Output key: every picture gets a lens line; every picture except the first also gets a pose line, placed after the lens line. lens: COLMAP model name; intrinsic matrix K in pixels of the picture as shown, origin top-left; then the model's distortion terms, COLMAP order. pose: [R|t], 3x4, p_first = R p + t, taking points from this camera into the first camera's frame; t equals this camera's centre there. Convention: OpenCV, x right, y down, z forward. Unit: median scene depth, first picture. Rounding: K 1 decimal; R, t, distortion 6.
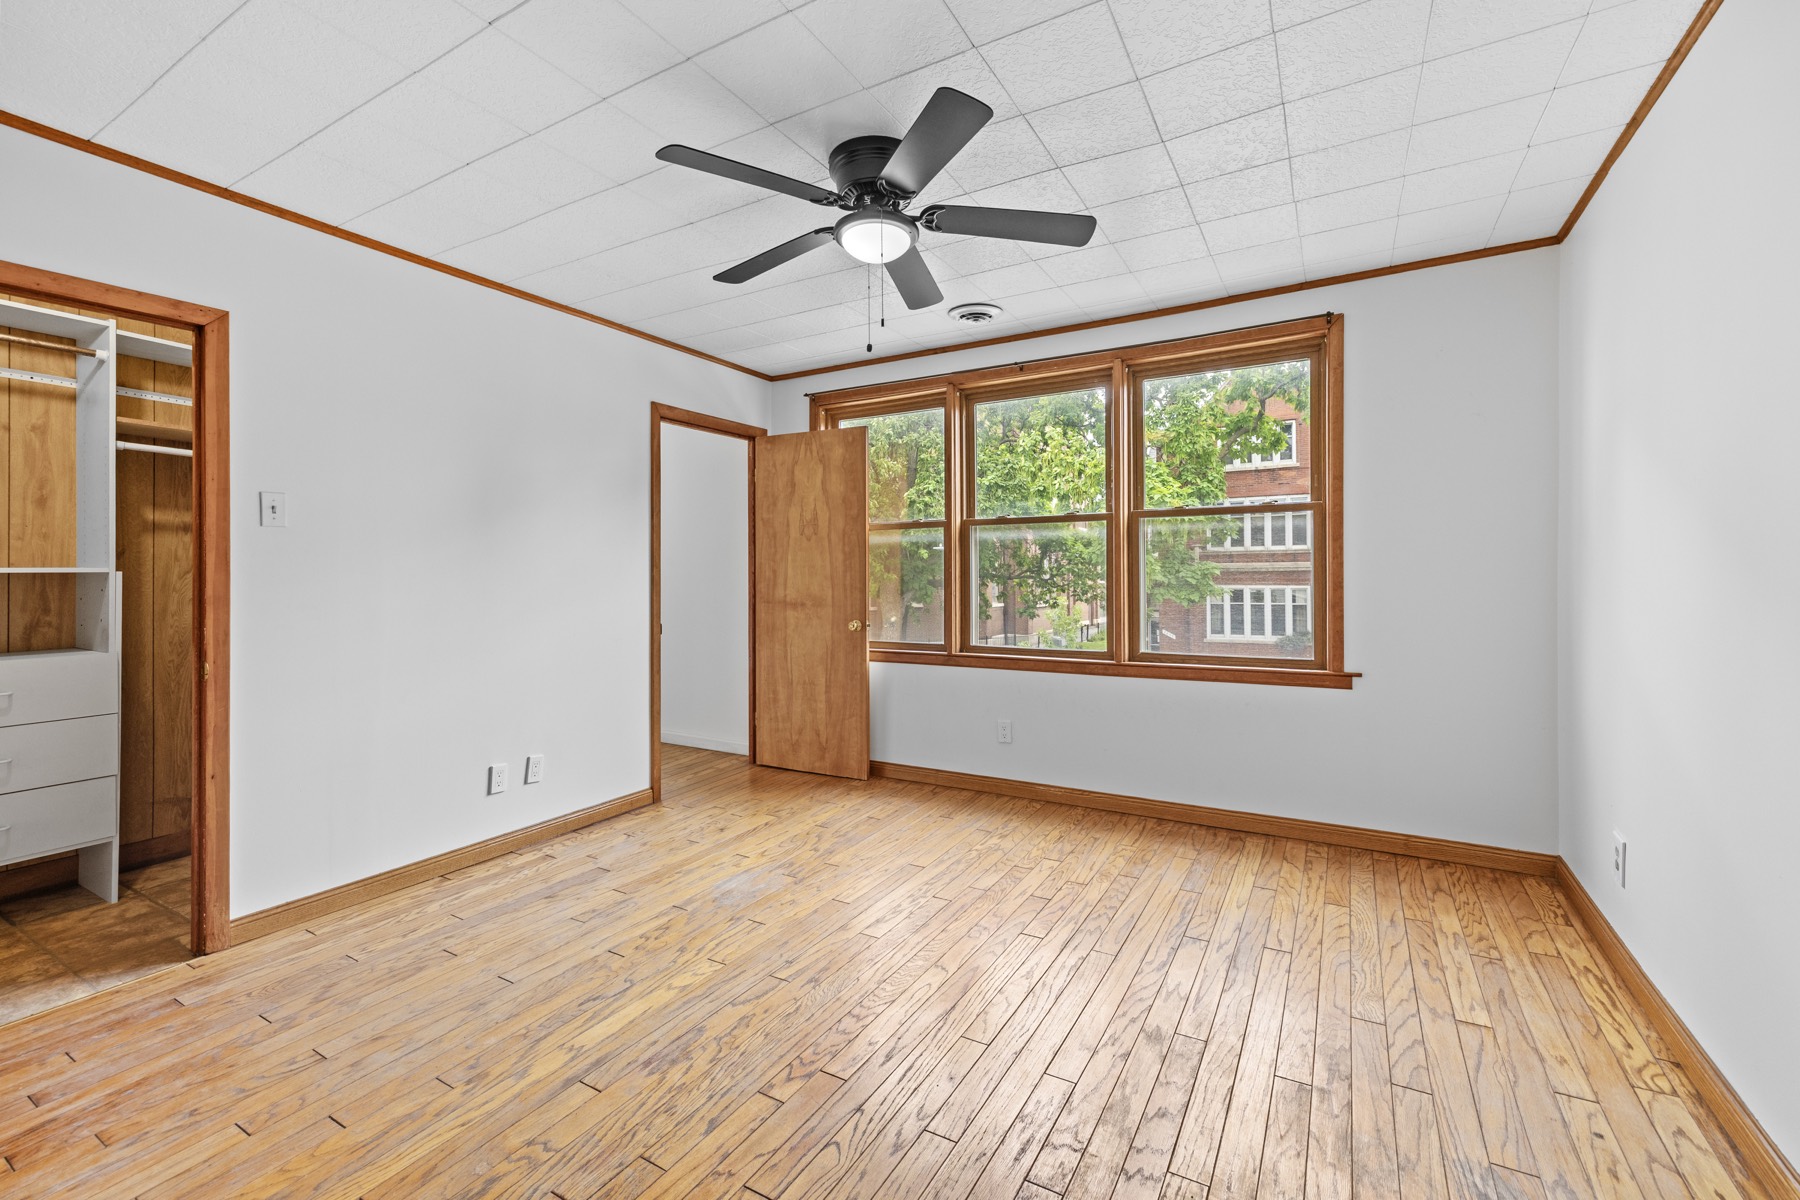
lens RADIAL K [[755.9, 0, 887.2], [0, 755.9, 578.2], [0, 0, 1]] dist [0.001147, 0.000285]
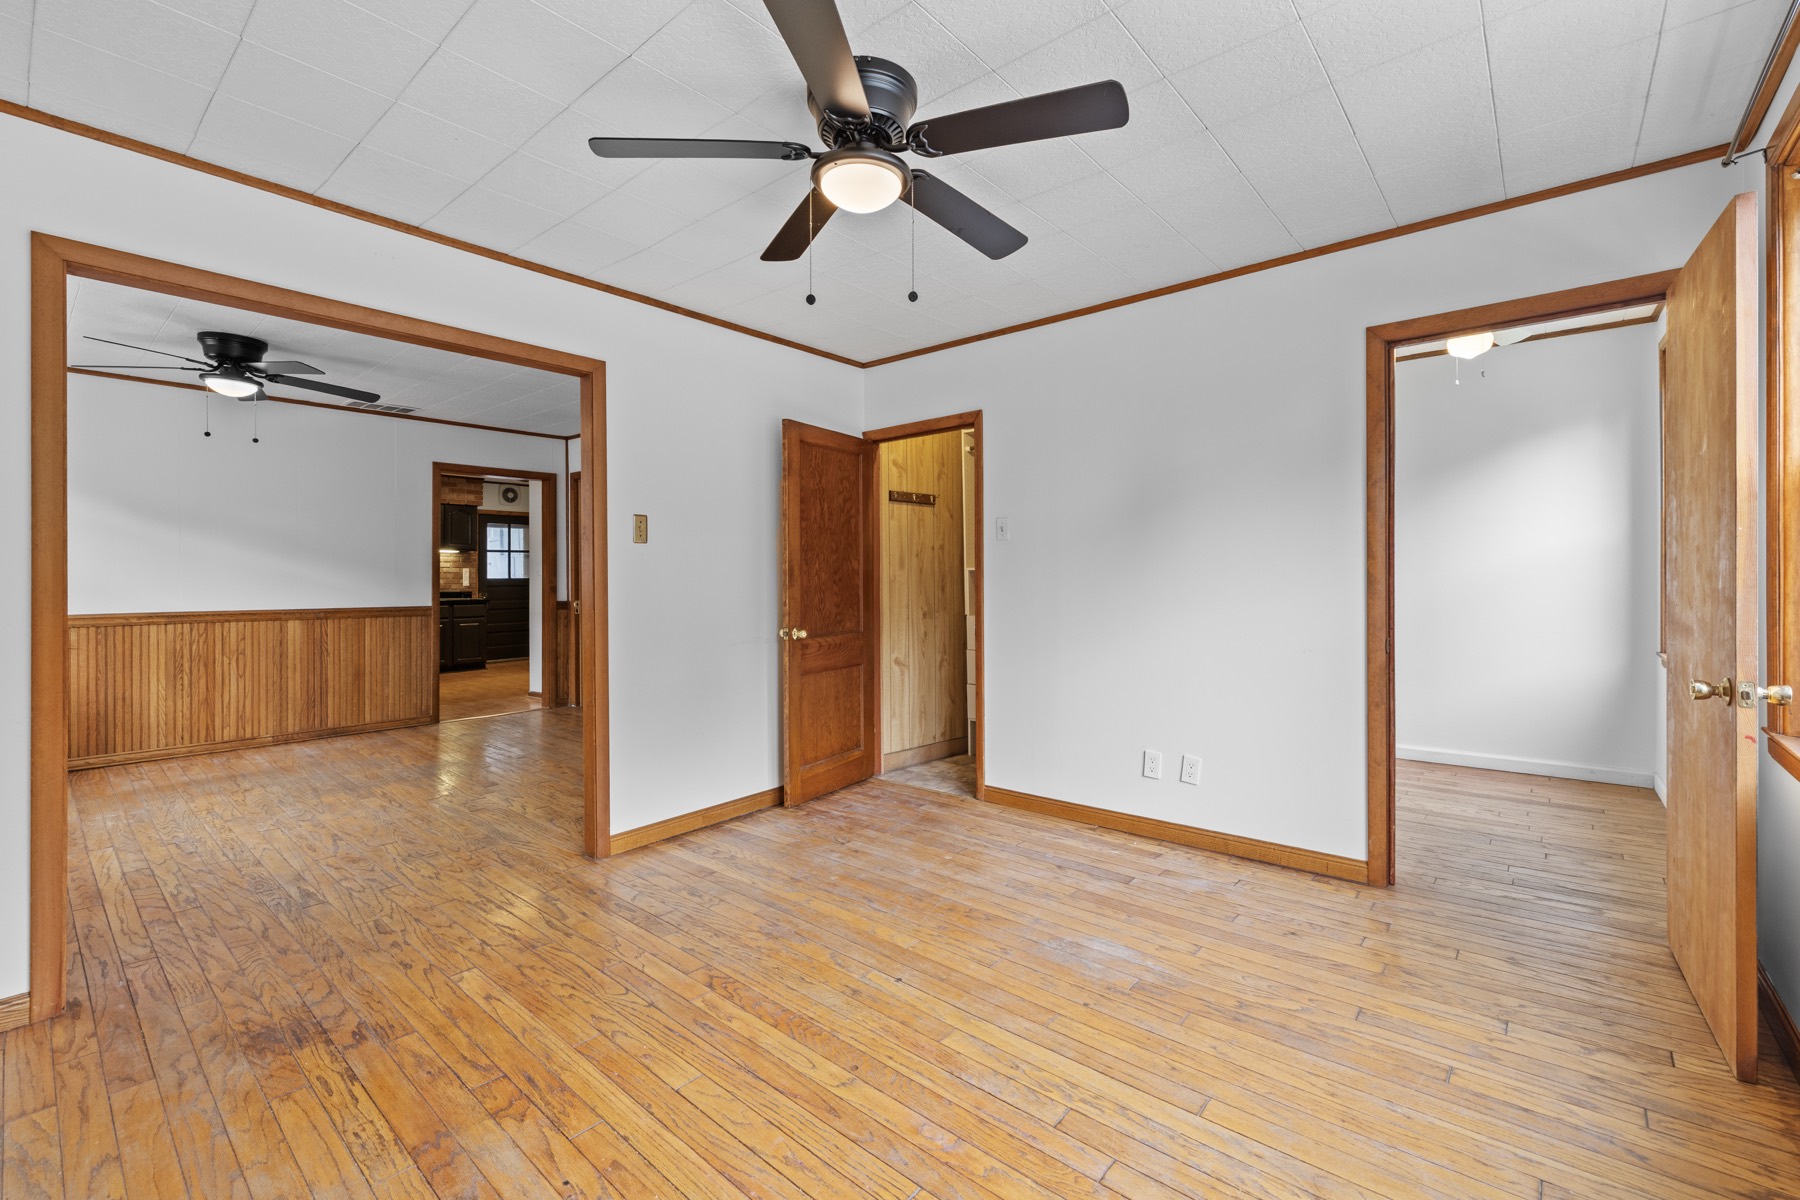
lens RADIAL K [[755.9, 0, 903.7], [0, 755.9, 575.2], [0, 0, 1]] dist [0.001147, 0.000285]
pose [[-0.161833, 0.008115, -0.986785, 0.370195], [0.009107, 0.999936, 0.006729, -0.005352], [0.986776, -0.007898, -0.161896, 0.533269]]
